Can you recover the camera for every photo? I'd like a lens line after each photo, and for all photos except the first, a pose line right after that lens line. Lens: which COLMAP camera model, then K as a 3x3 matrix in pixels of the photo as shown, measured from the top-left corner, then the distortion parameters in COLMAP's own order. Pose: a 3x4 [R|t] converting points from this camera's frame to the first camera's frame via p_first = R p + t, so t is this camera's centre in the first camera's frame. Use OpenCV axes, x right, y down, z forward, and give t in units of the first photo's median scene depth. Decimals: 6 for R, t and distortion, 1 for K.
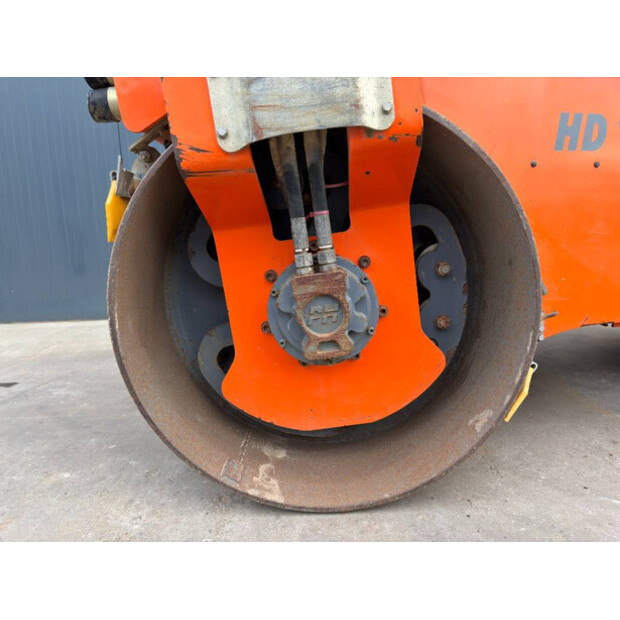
lens RADIAL K [[445.8, 0, 315.9], [0, 445.8, 303.6], [0, 0, 1]] dist [0.032472, -0.032764]
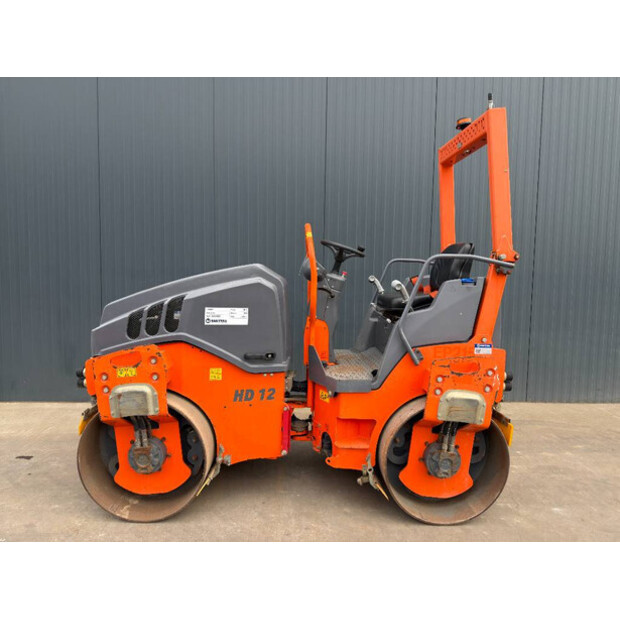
lens RADIAL K [[445.8, 0, 316.5], [0, 445.8, 298.8], [0, 0, 1]] dist [0.032472, -0.032764]
pose [[0.998183, 0.055505, 0.023466, 0.972880], [-0.053610, 0.995752, -0.074862, -0.827672], [-0.027521, 0.073468, 0.996918, -2.045240]]
